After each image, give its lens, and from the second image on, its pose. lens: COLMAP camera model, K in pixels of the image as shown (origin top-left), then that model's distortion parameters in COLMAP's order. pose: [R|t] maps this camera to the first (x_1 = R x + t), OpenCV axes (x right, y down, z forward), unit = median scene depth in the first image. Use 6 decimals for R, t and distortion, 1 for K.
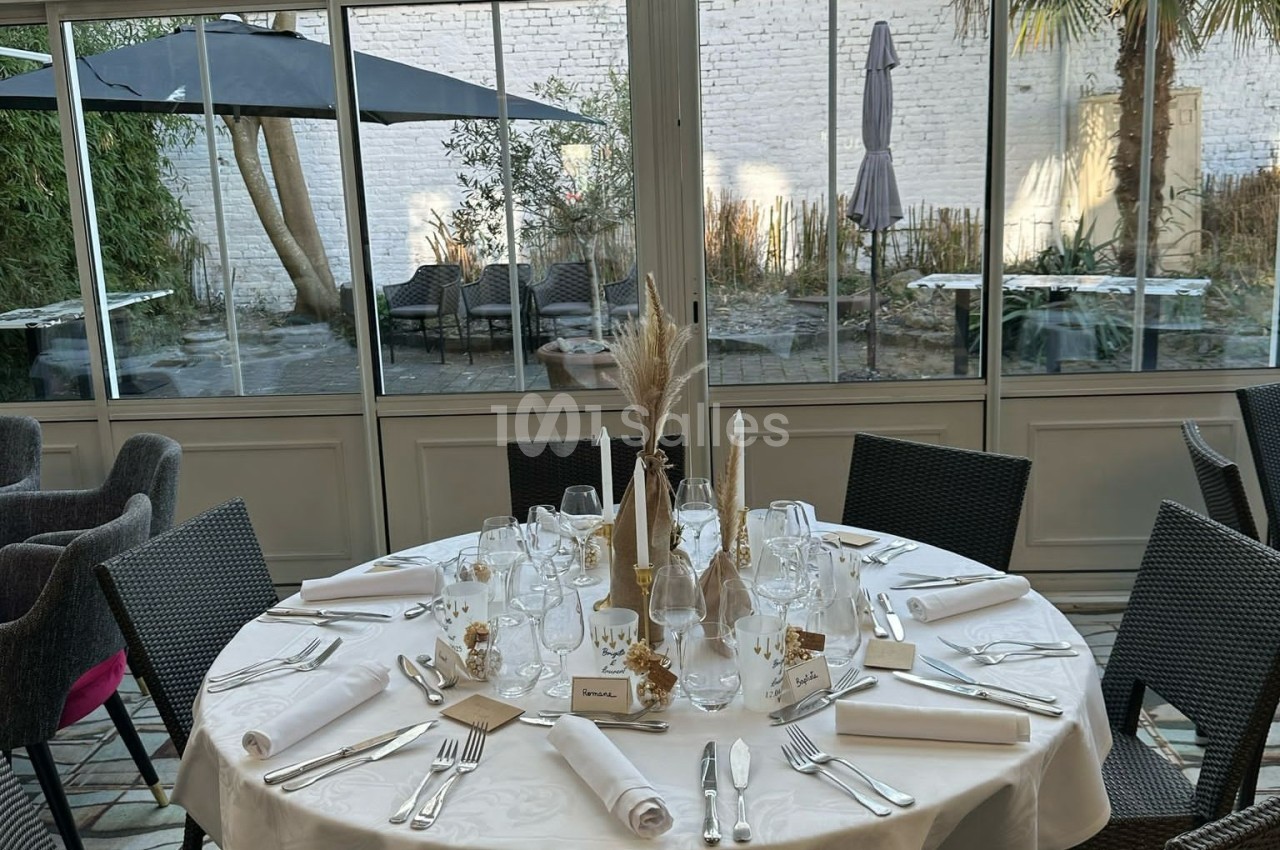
lens RADIAL K [[1223.0, 0, 640.0], [0, 1223.0, 425.0], [0, 0, 1]] dist [0.146101, -0.266239]
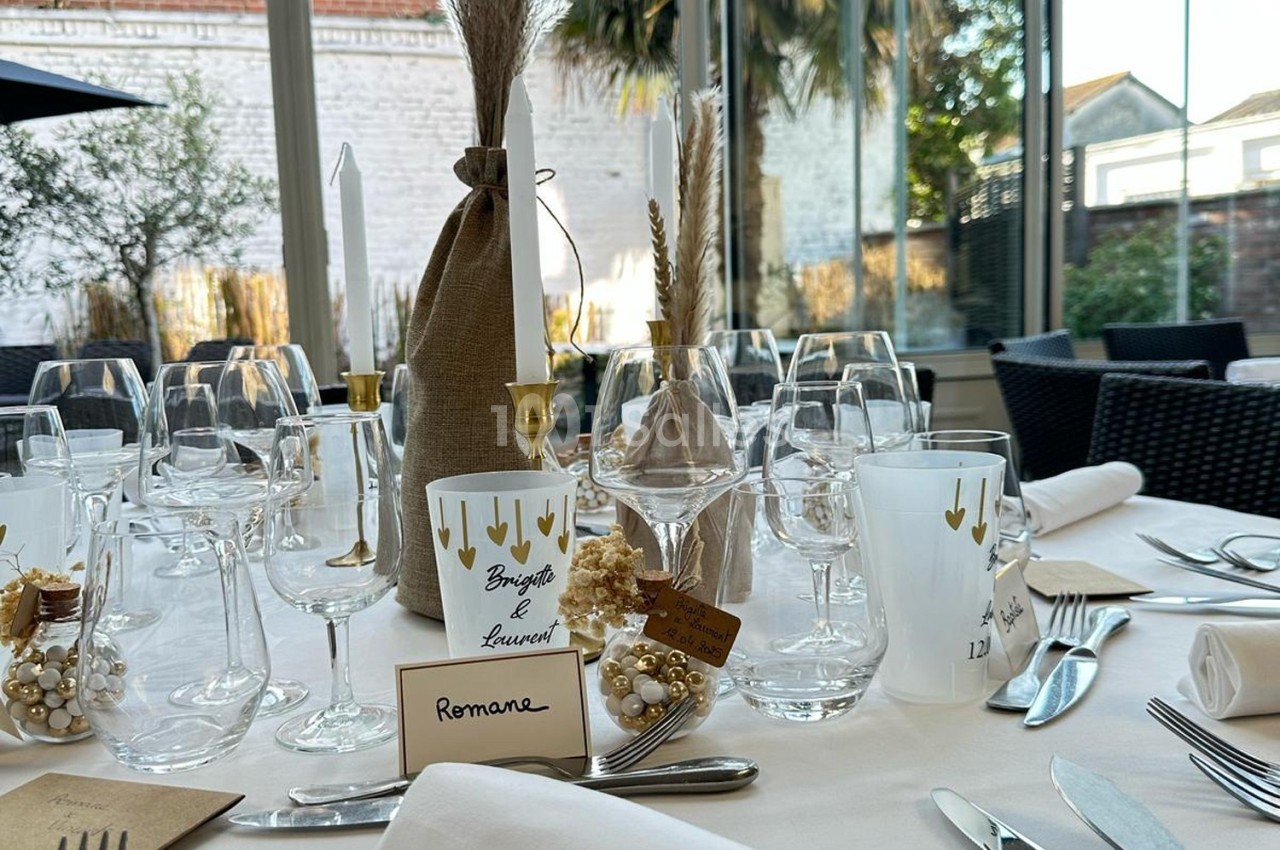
lens RADIAL K [[1223.0, 0, 640.0], [0, 1223.0, 425.0], [0, 0, 1]] dist [0.146101, -0.266239]
pose [[0.936512, -0.027077, 0.349589, -0.103339], [0.068255, 0.992019, -0.106014, 0.178702], [-0.343929, 0.123145, 0.930886, 0.668772]]
